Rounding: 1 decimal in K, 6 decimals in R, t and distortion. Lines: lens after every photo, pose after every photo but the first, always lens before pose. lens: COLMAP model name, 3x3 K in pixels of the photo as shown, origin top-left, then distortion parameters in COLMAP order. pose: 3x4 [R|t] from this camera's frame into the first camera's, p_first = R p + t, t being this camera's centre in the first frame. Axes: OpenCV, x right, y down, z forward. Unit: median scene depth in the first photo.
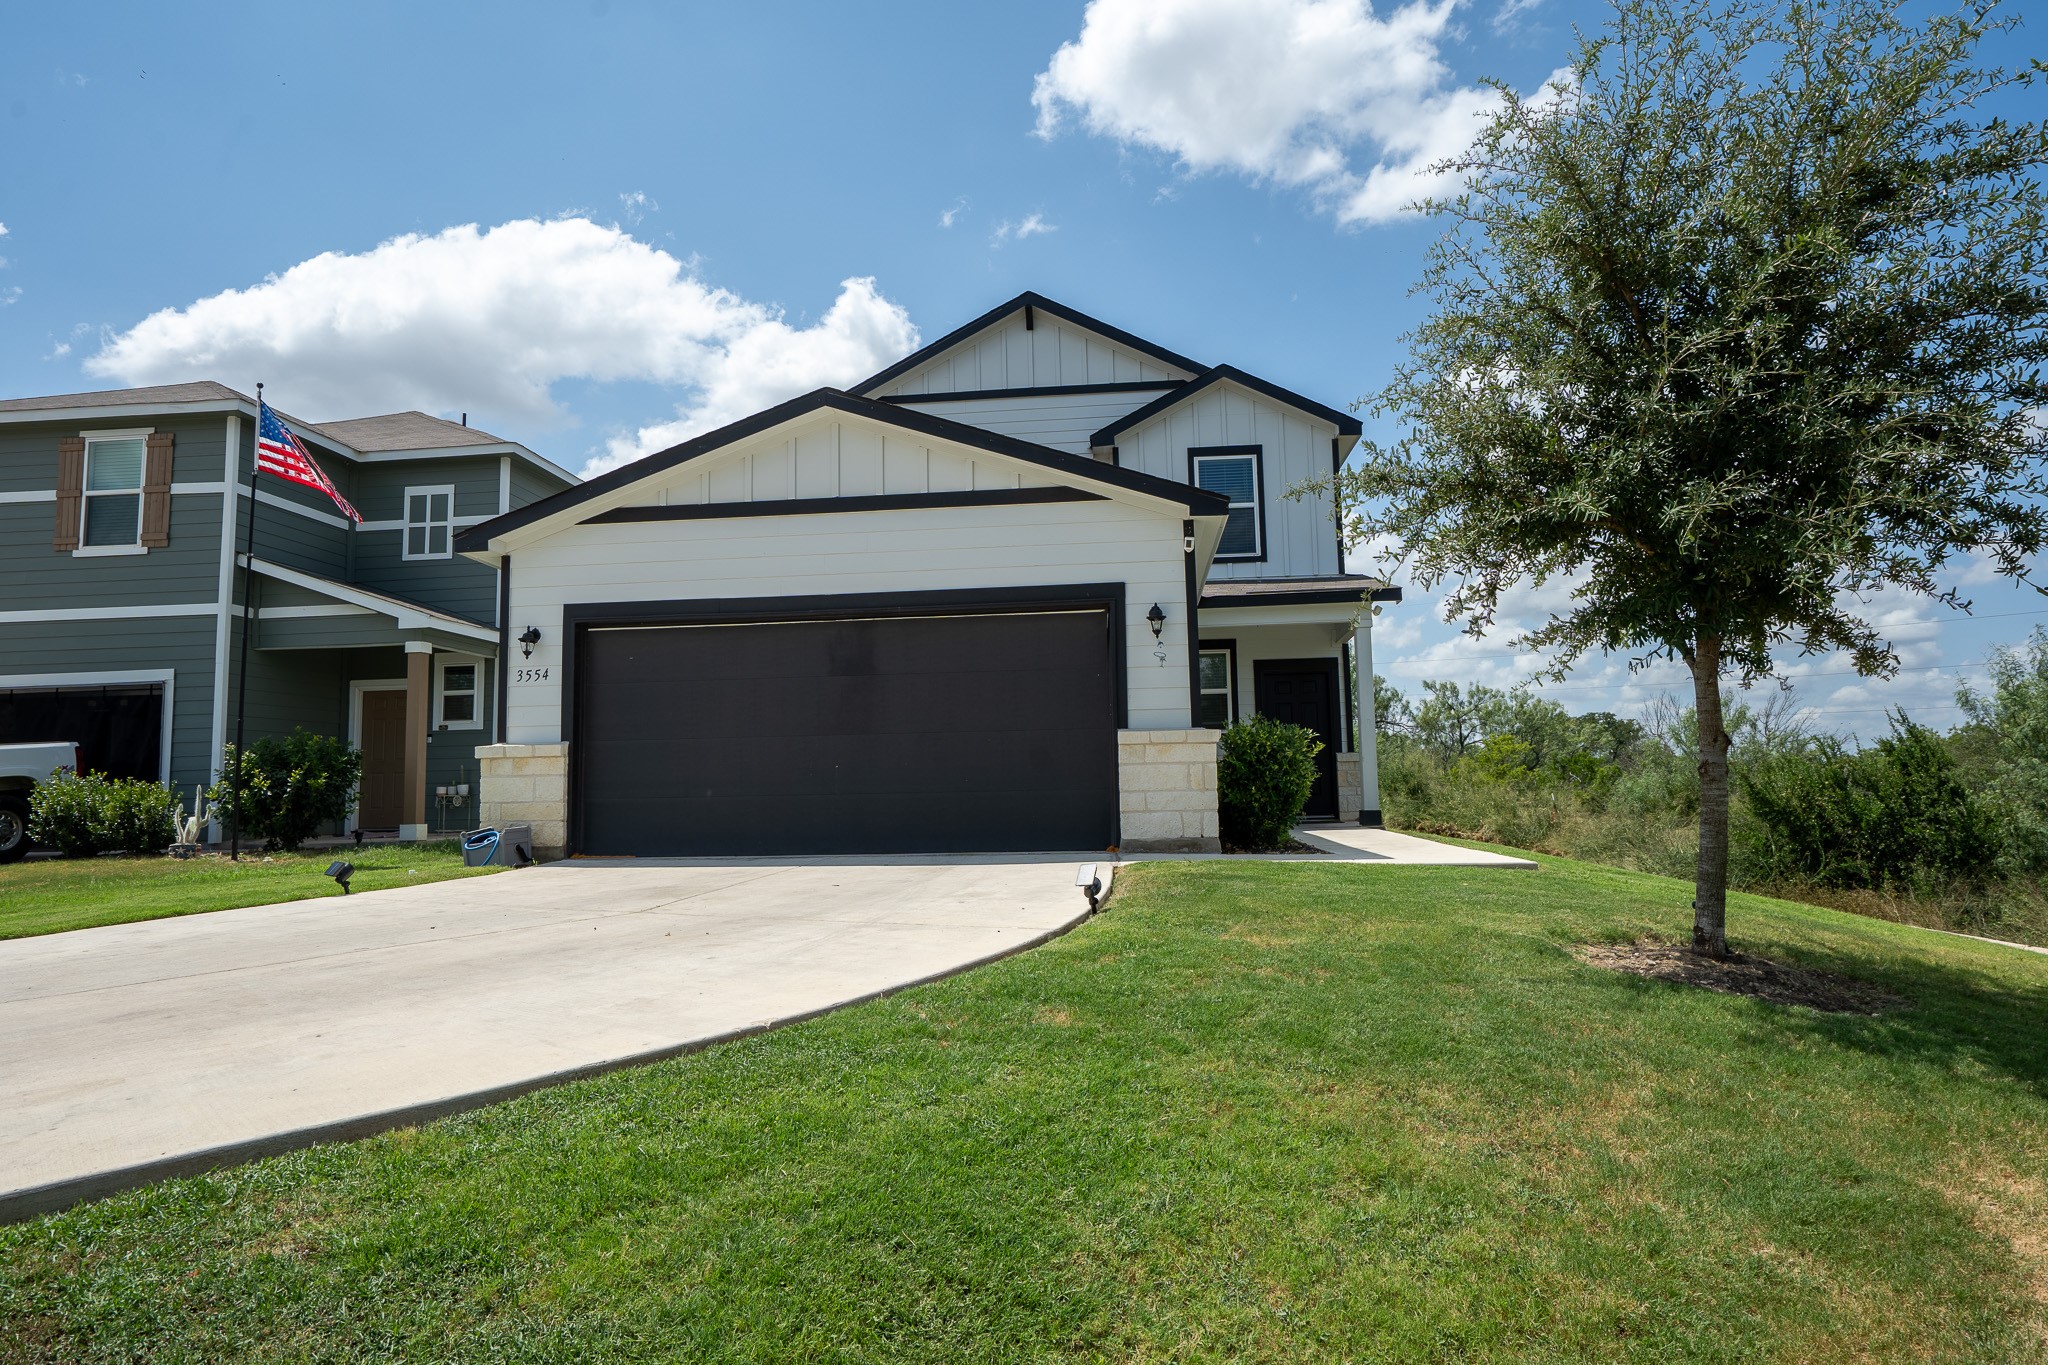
lens RADIAL K [[1171.2, 0, 1024.0], [0, 1171.2, 682.5], [0, 0, 1]] dist [-0.029293, -0.000172]
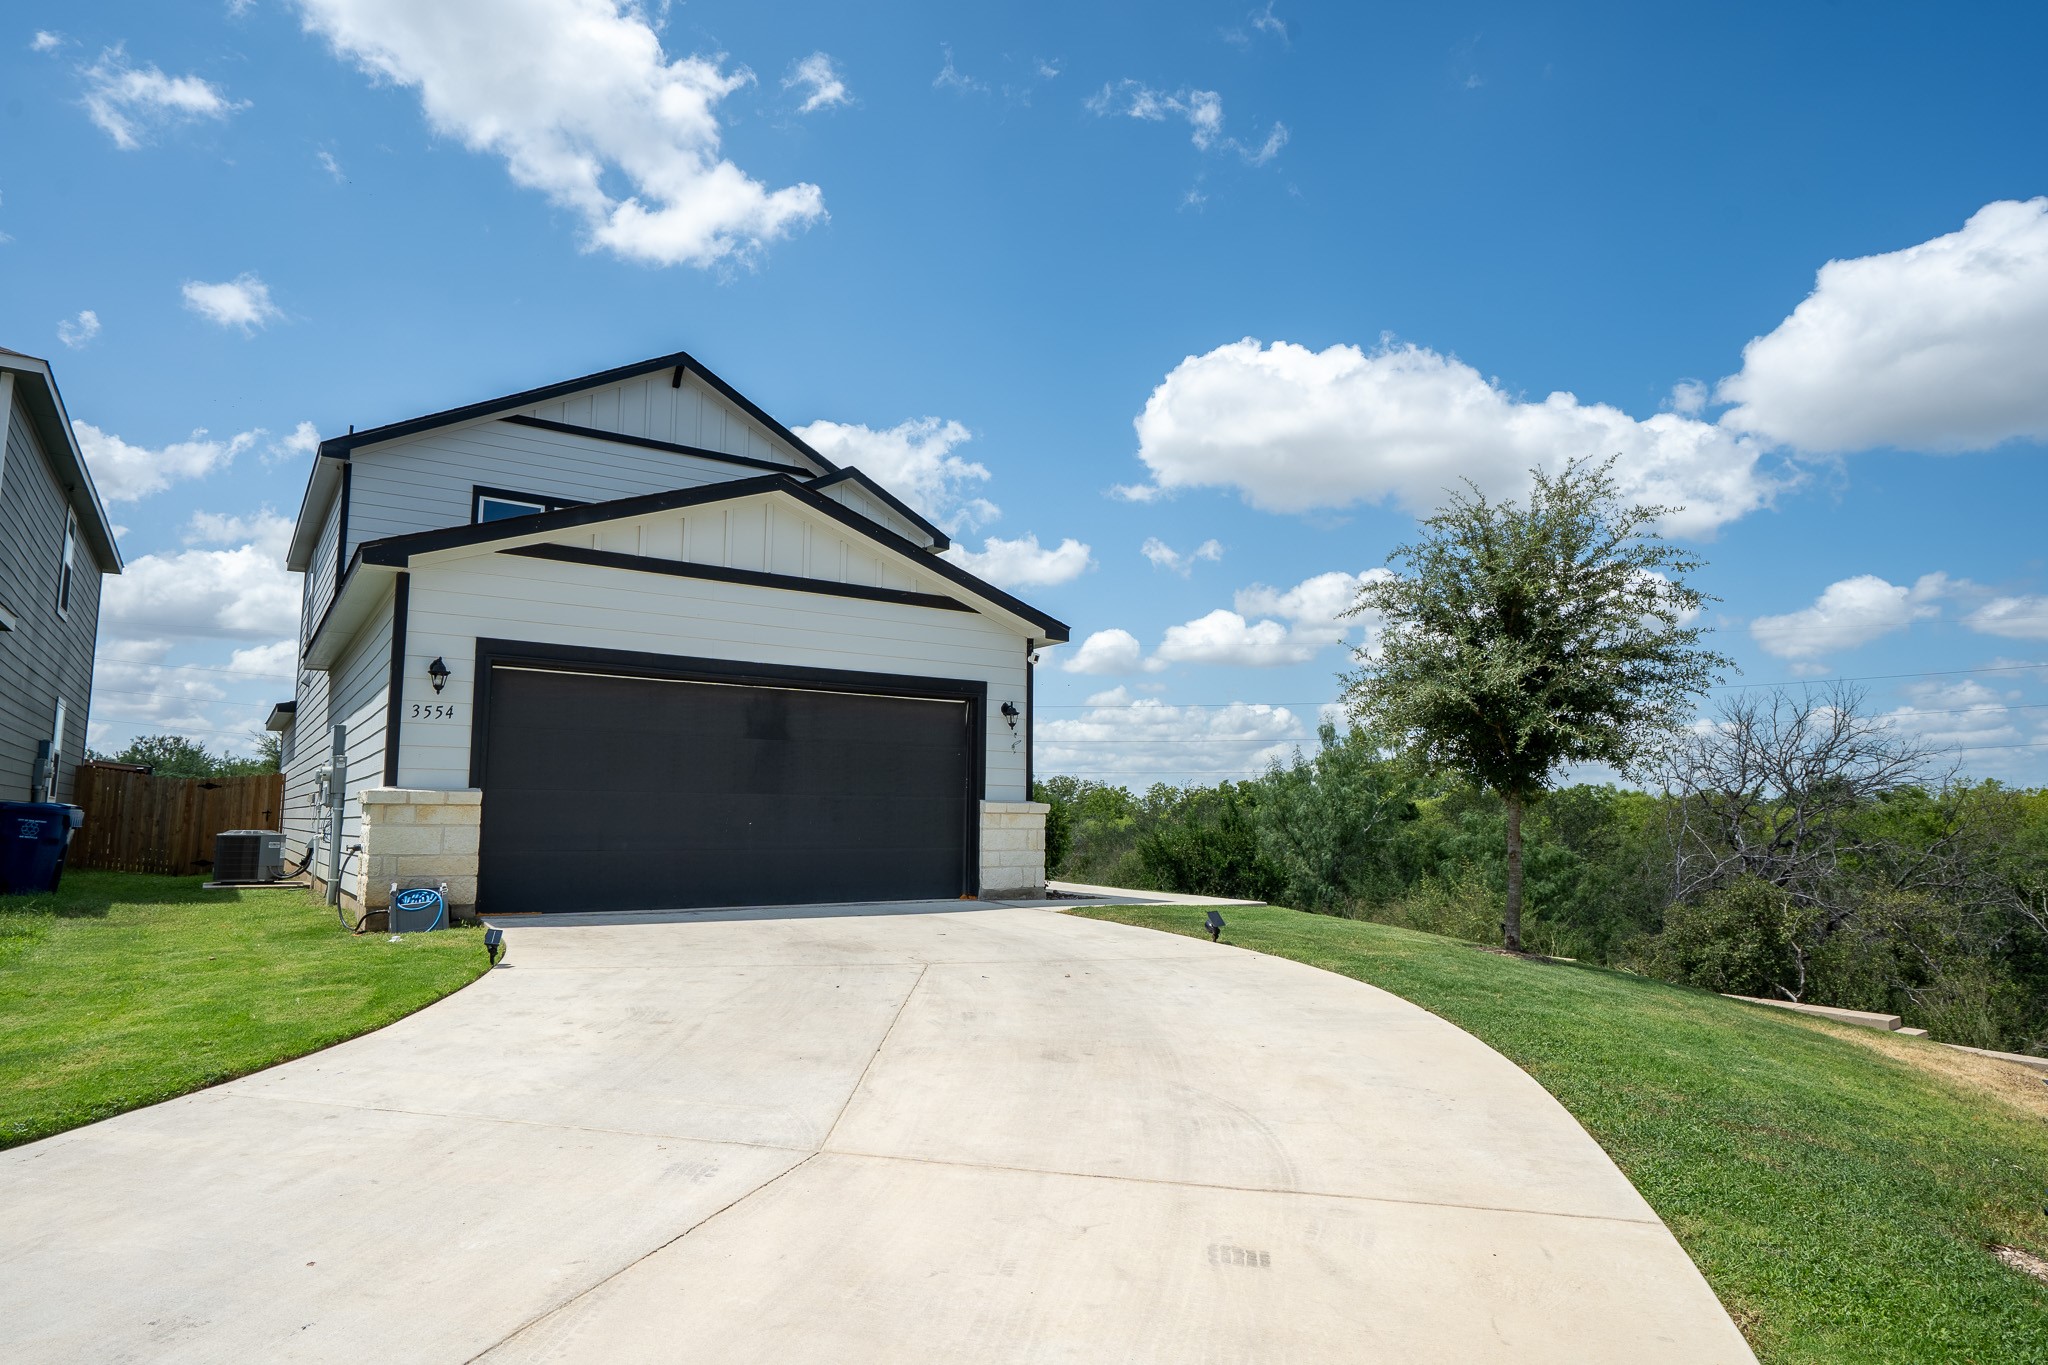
lens RADIAL K [[1177.7, 0, 1024.0], [0, 1177.7, 682.5], [0, 0, 1]] dist [0.056674, 0.000164]
pose [[0.768306, 0.104316, 0.631525, -0.660229], [-0.084038, 0.994529, -0.062038, -0.010053], [-0.634542, -0.005408, 0.772869, 0.002431]]
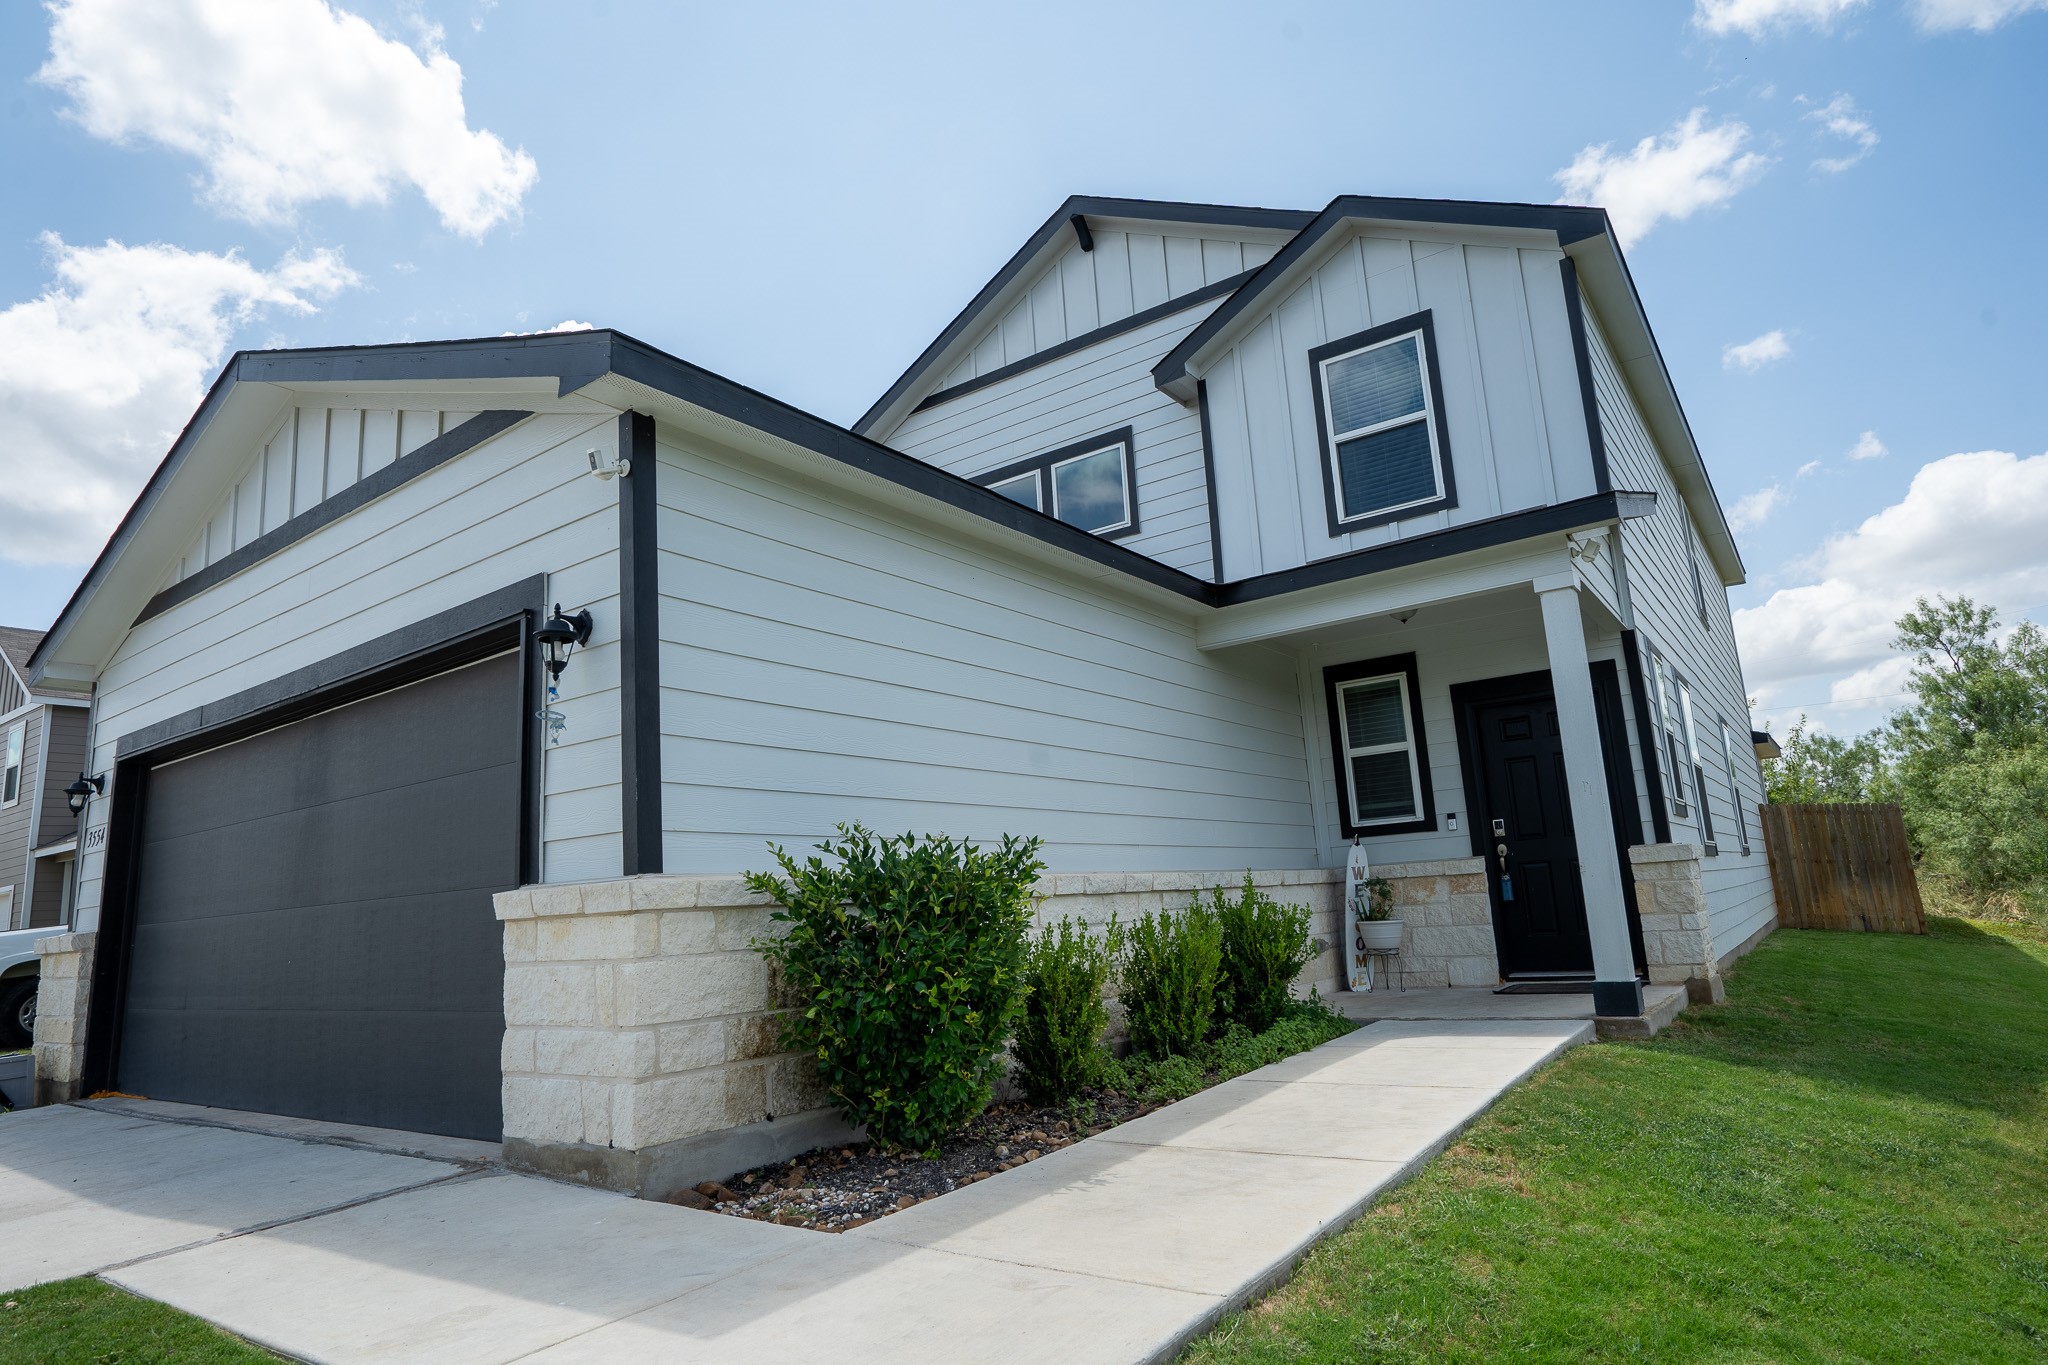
lens RADIAL K [[1171.2, 0, 1024.0], [0, 1171.2, 682.5], [0, 0, 1]] dist [-0.029293, -0.000172]
pose [[0.860691, -0.133175, -0.491401, 0.465926], [0.095670, 0.990295, -0.100814, 0.025159], [0.500058, 0.039758, 0.865079, 0.672654]]
